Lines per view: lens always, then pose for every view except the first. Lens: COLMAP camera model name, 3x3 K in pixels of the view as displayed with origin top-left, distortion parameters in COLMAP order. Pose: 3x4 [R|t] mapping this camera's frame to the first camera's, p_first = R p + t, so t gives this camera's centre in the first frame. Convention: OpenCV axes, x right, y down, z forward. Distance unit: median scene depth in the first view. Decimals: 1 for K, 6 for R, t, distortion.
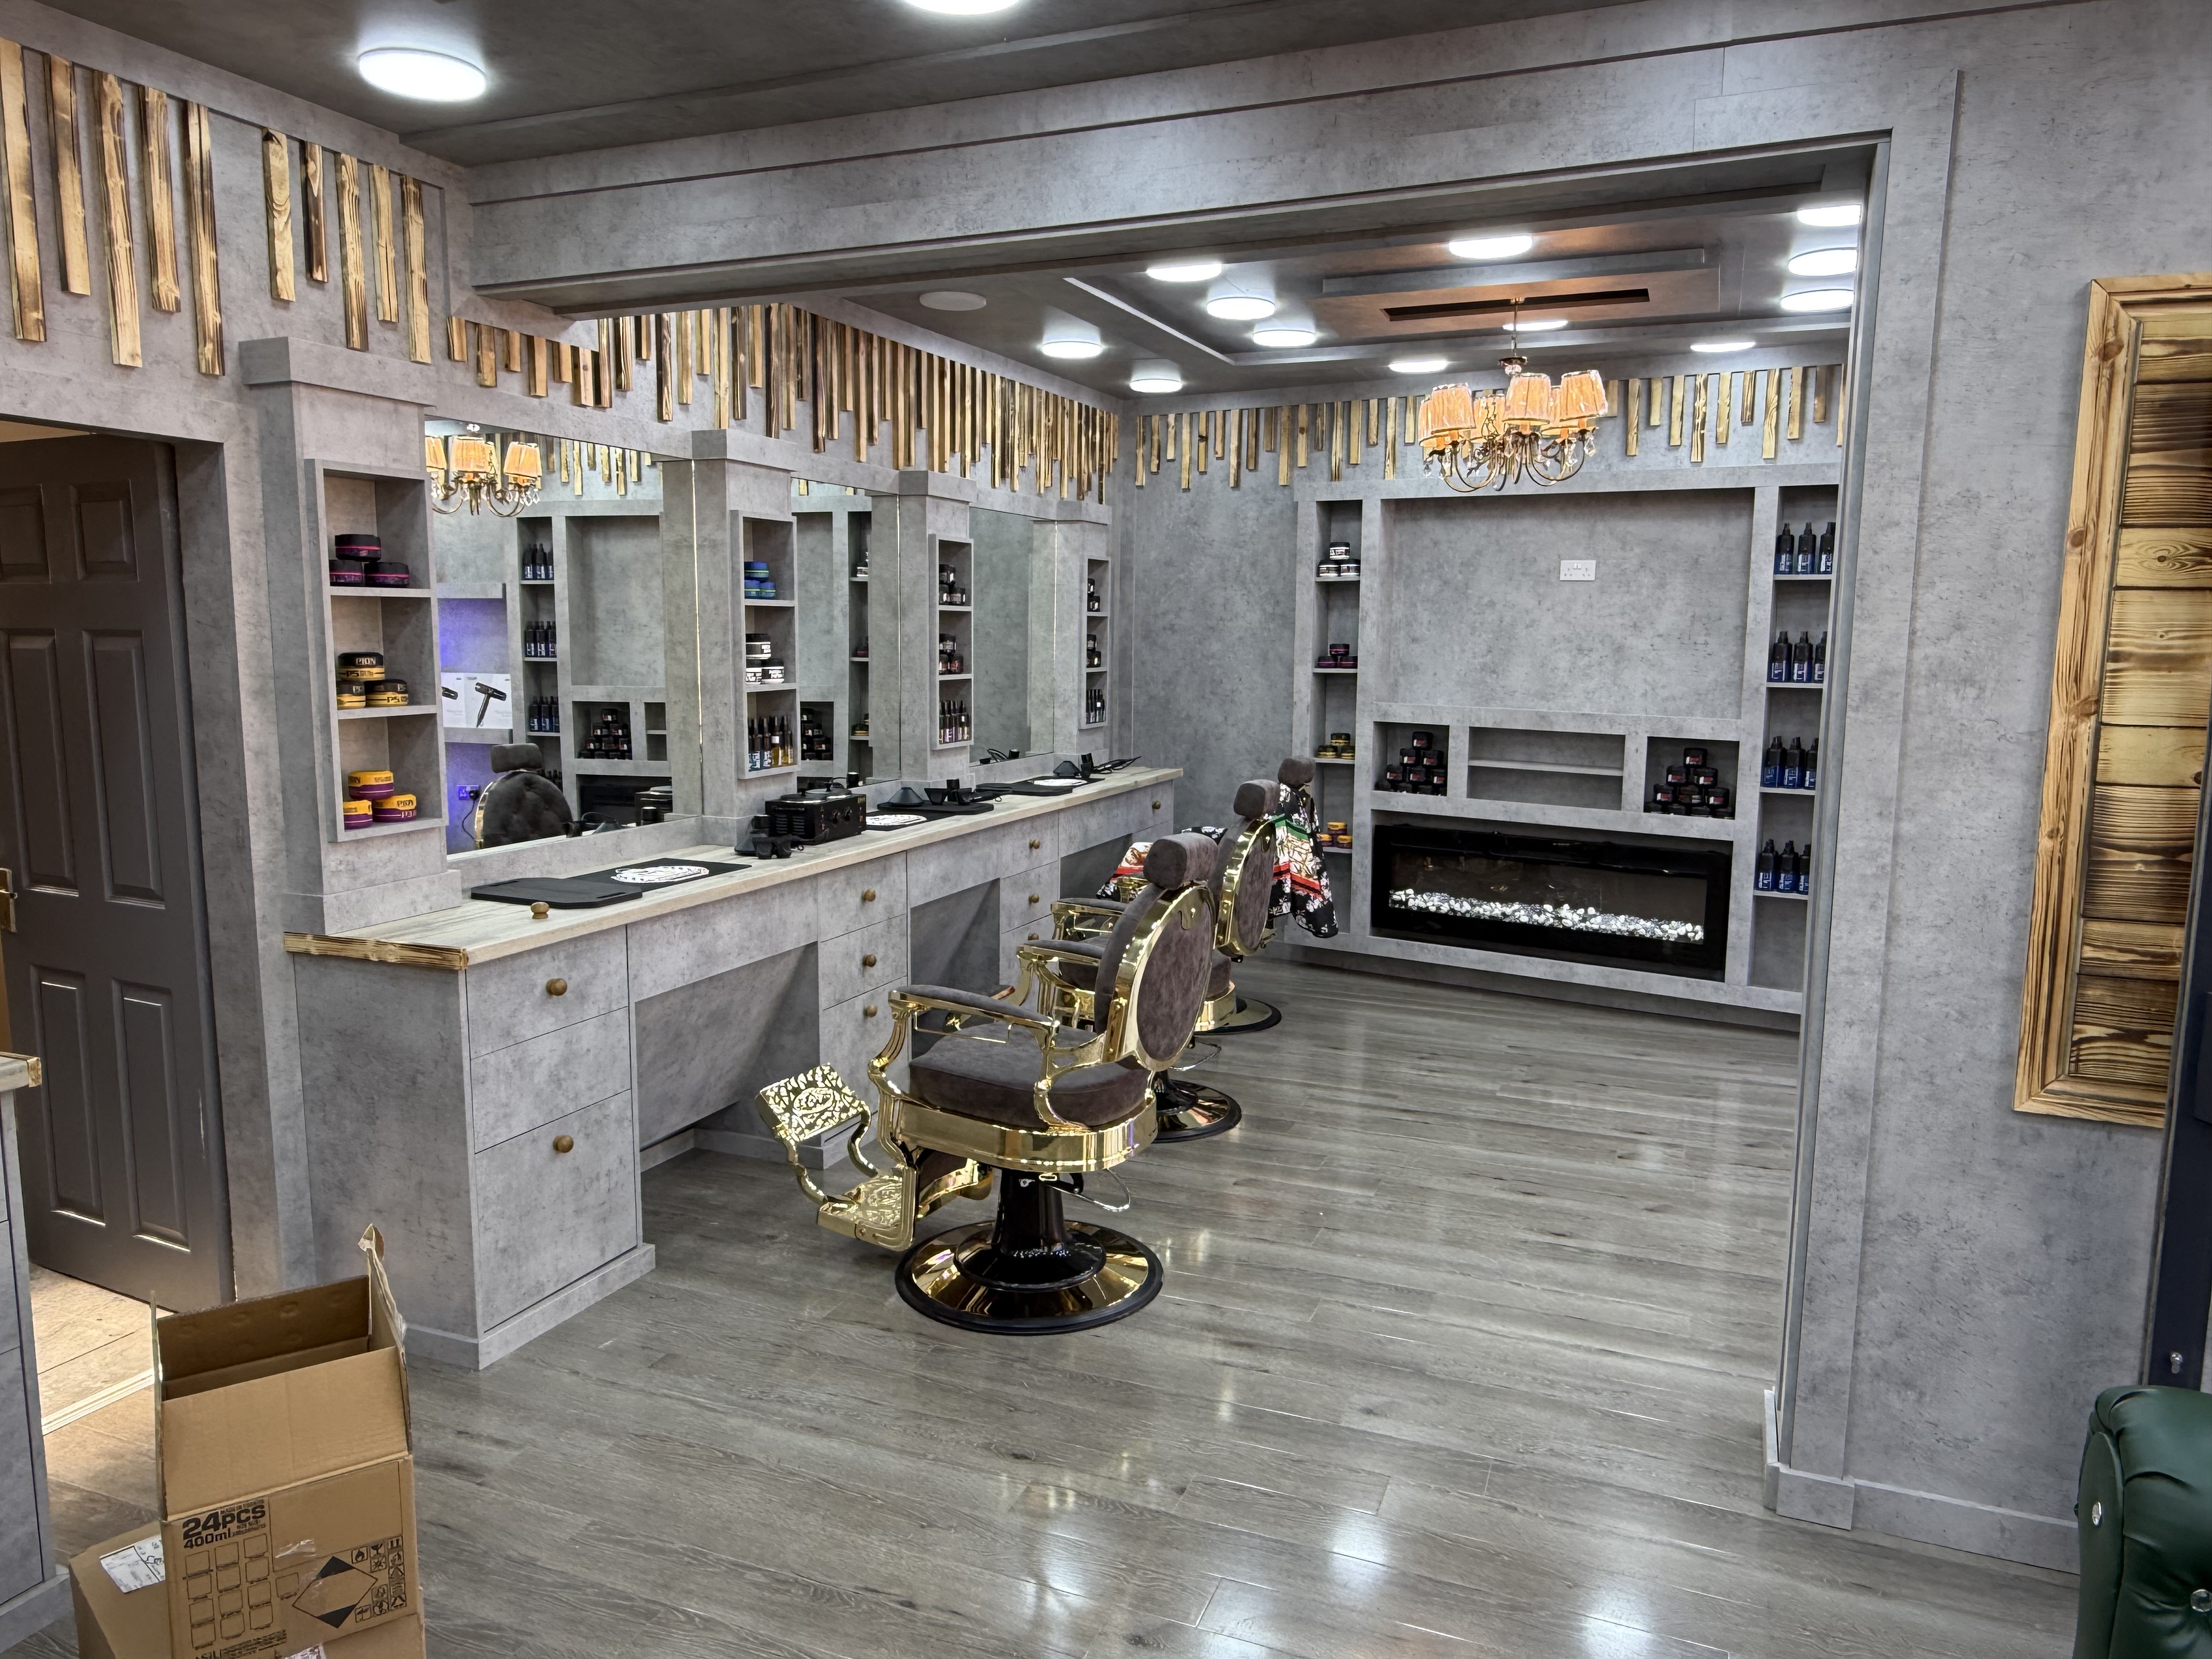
lens RADIAL K [[1473.5, 0, 1106.0], [0, 1473.5, 820.6], [0, 0, 1]] dist [0.003707, -0.002088]
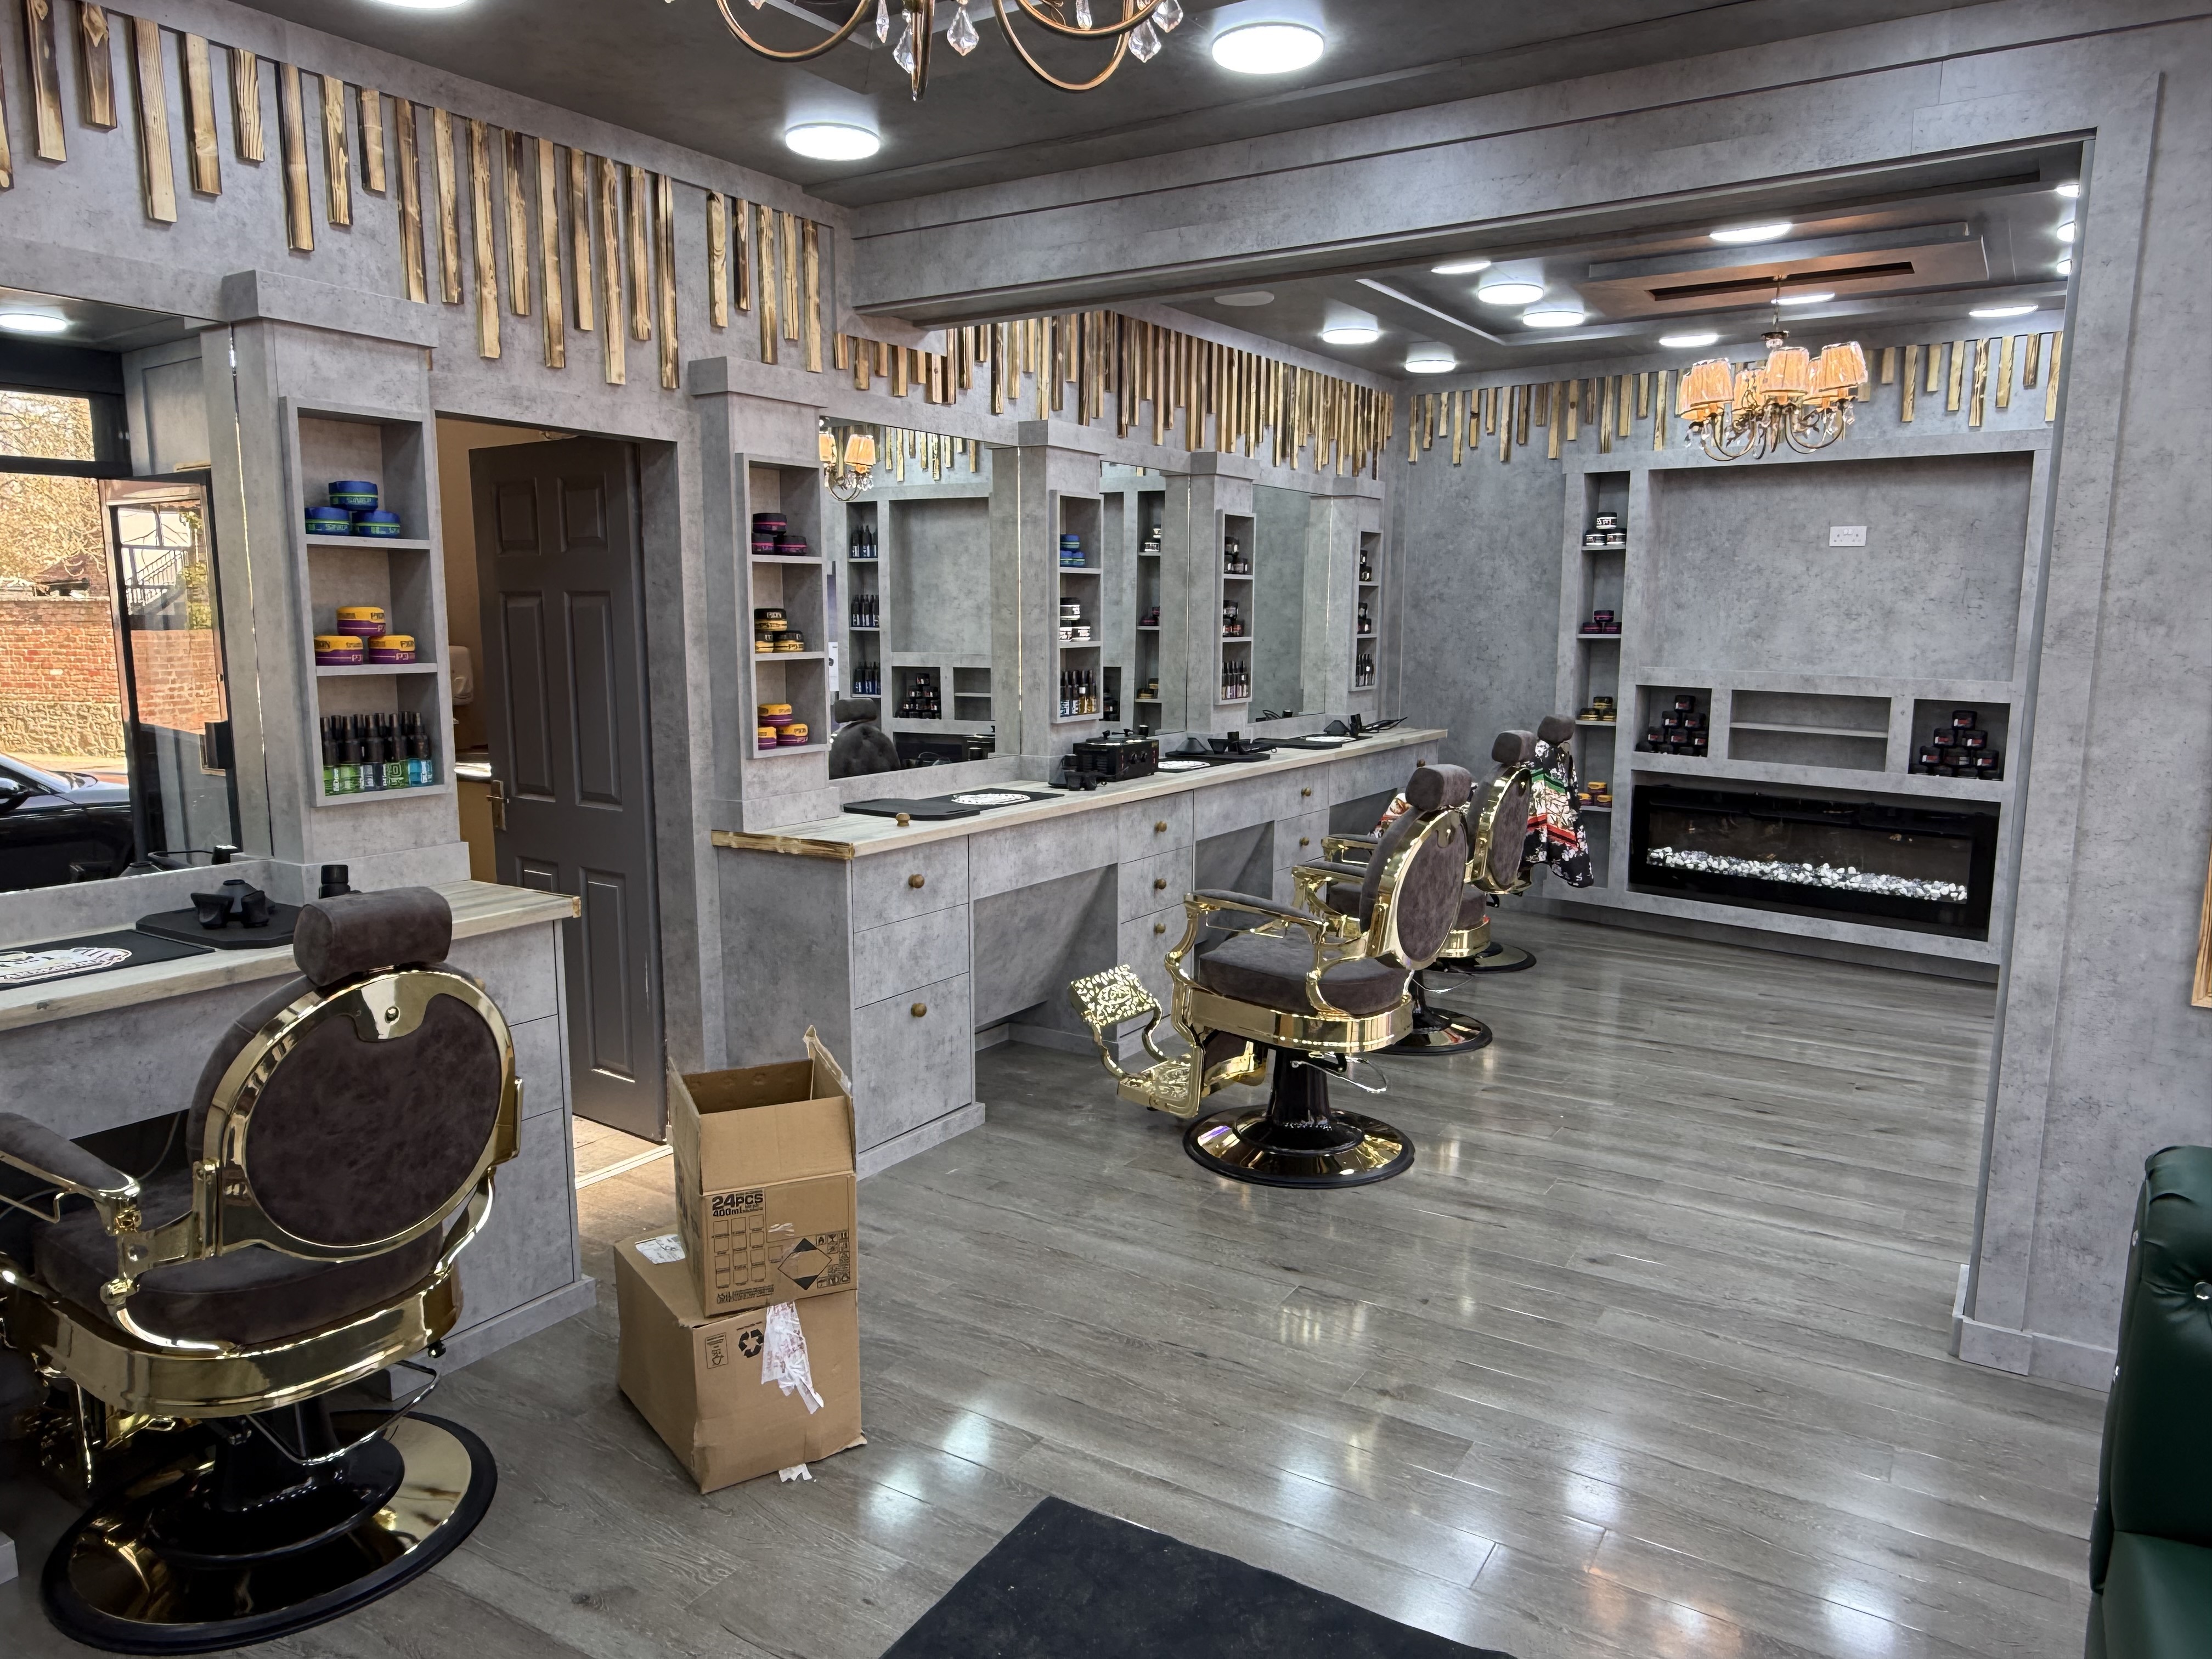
lens RADIAL K [[1473.5, 0, 1118.3], [0, 1473.5, 834.3], [0, 0, 1]] dist [0.003707, -0.002088]
pose [[0.985345, 0.022344, -0.169104, -0.000167], [-0.018722, 0.999560, 0.022986, 0.040679], [0.169543, -0.019483, 0.985330, -0.172584]]
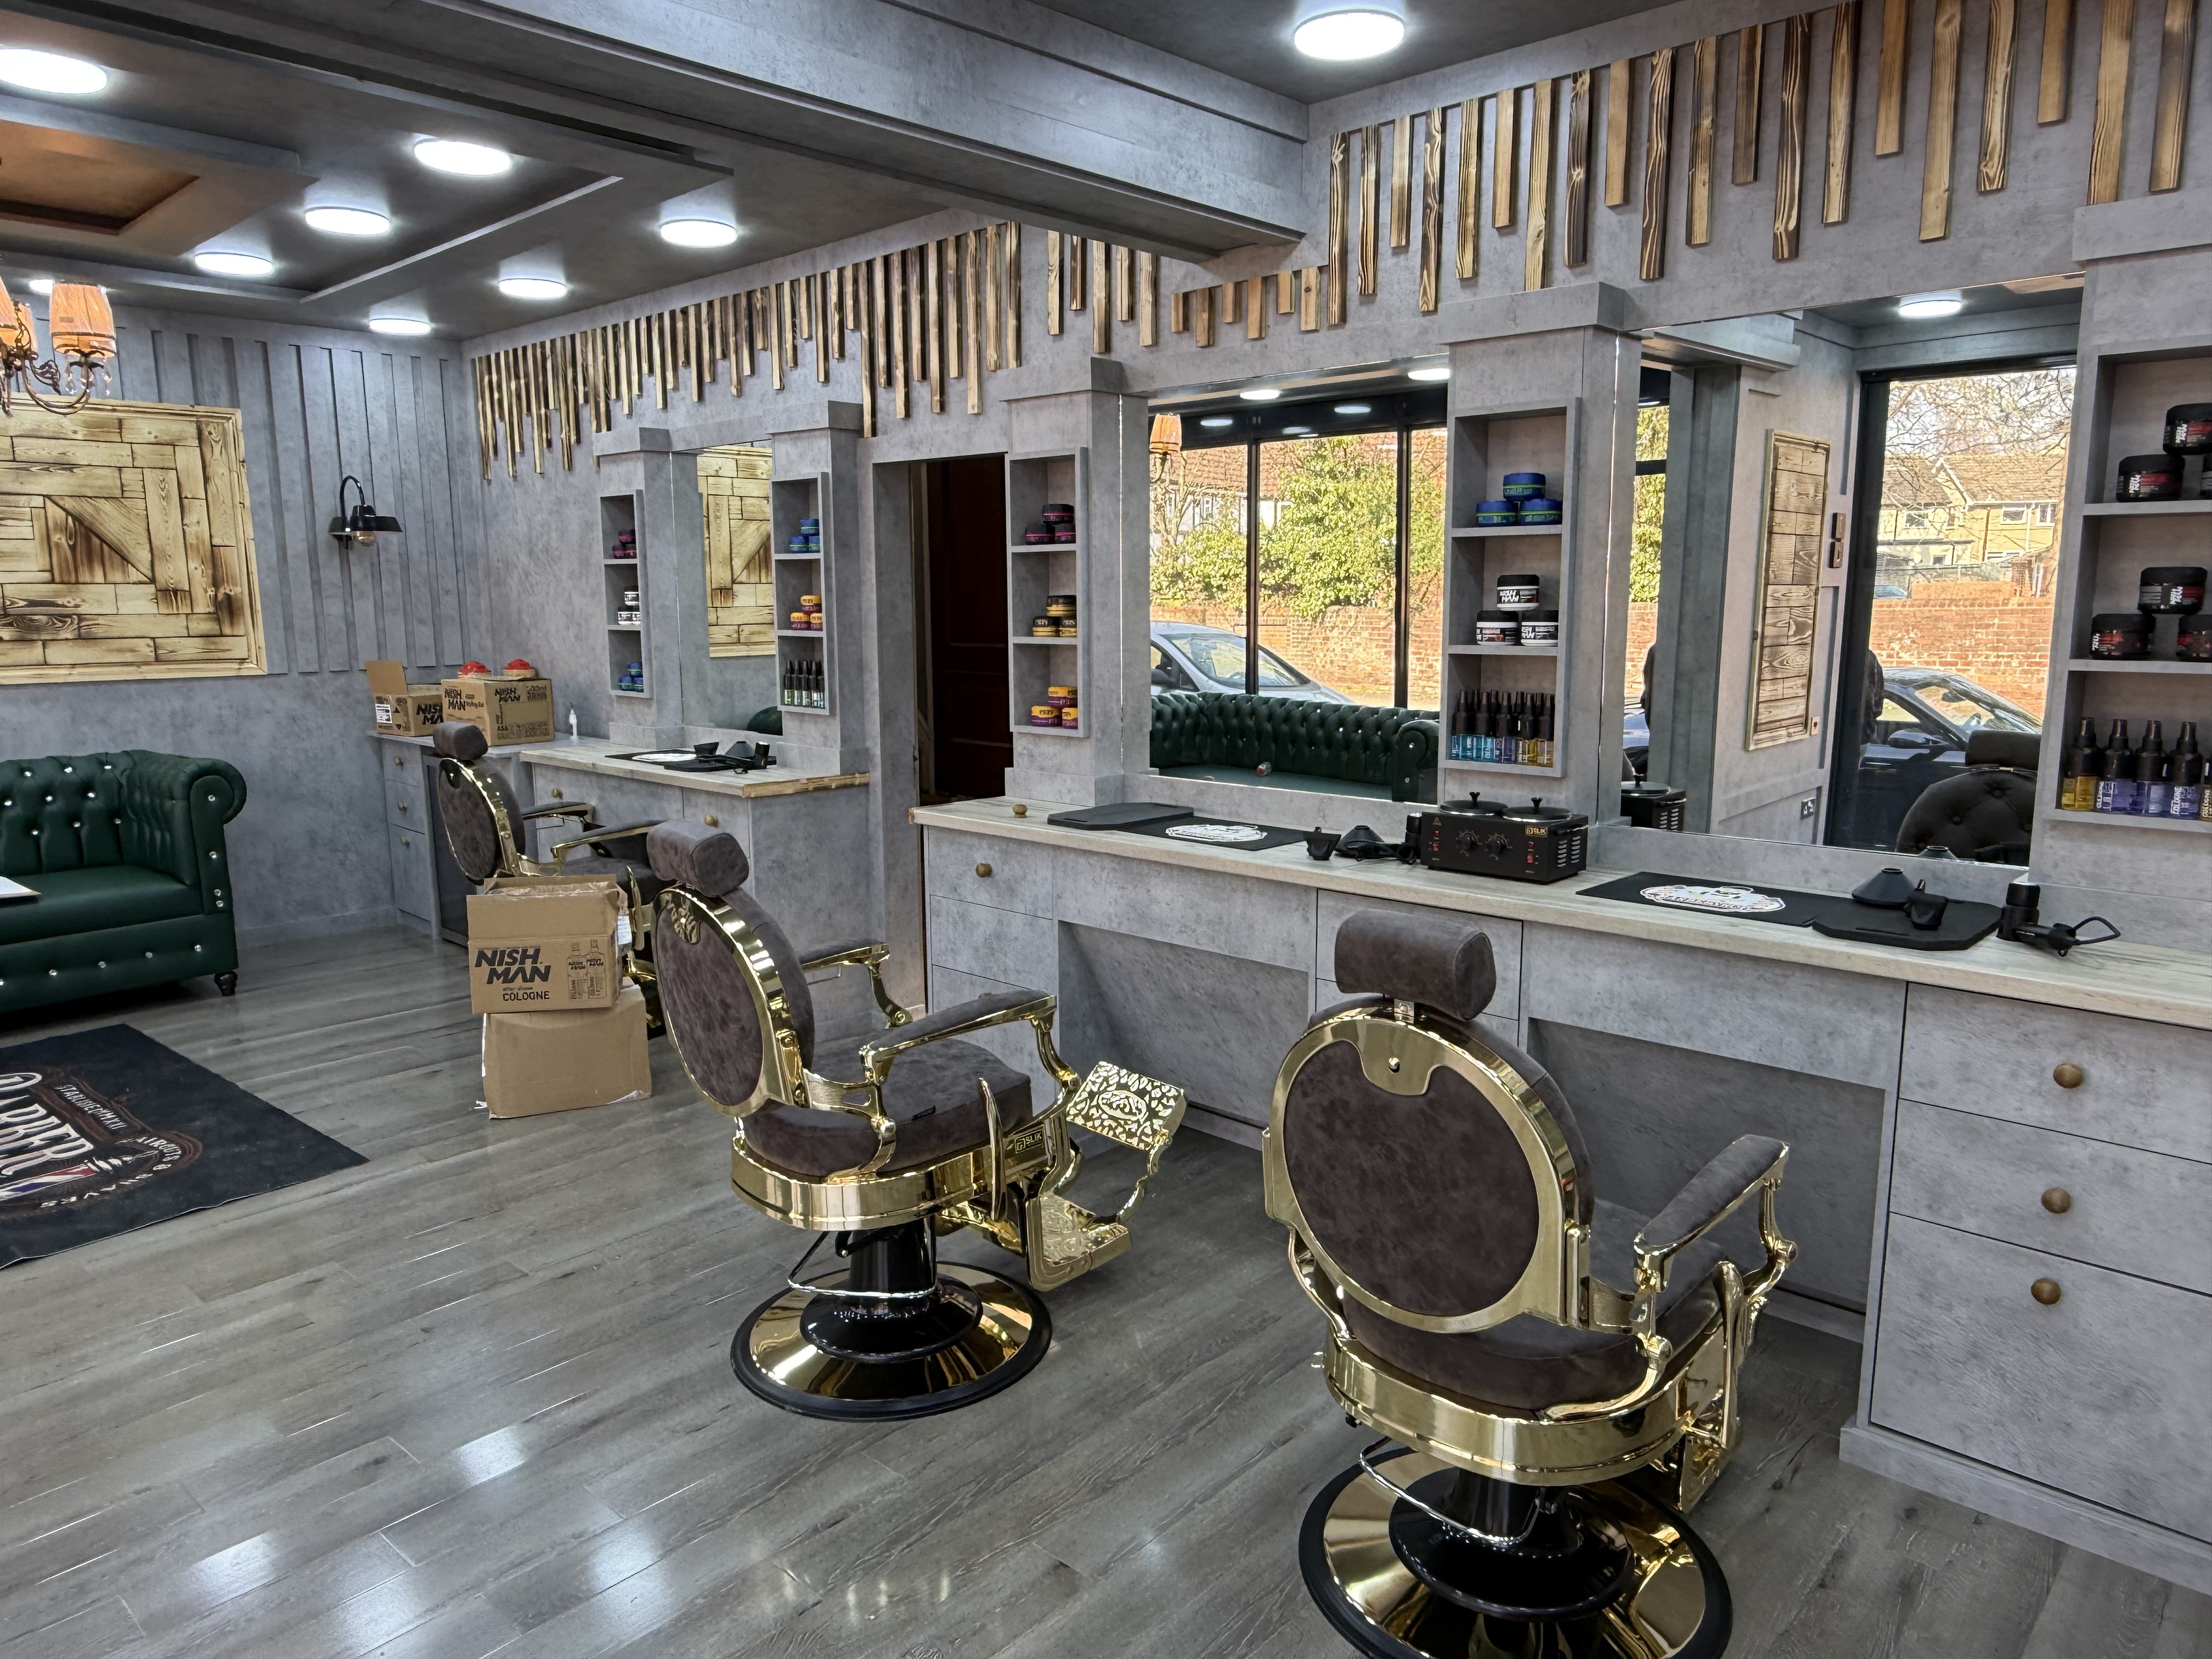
lens RADIAL K [[1473.5, 0, 1109.3], [0, 1473.5, 836.4], [0, 0, 1]] dist [0.003707, -0.002088]
pose [[-0.348343, 0.151010, -0.925123, 0.685959], [-0.117787, 0.972064, 0.203023, -0.167068], [0.929937, 0.179689, -0.320825, 1.419205]]
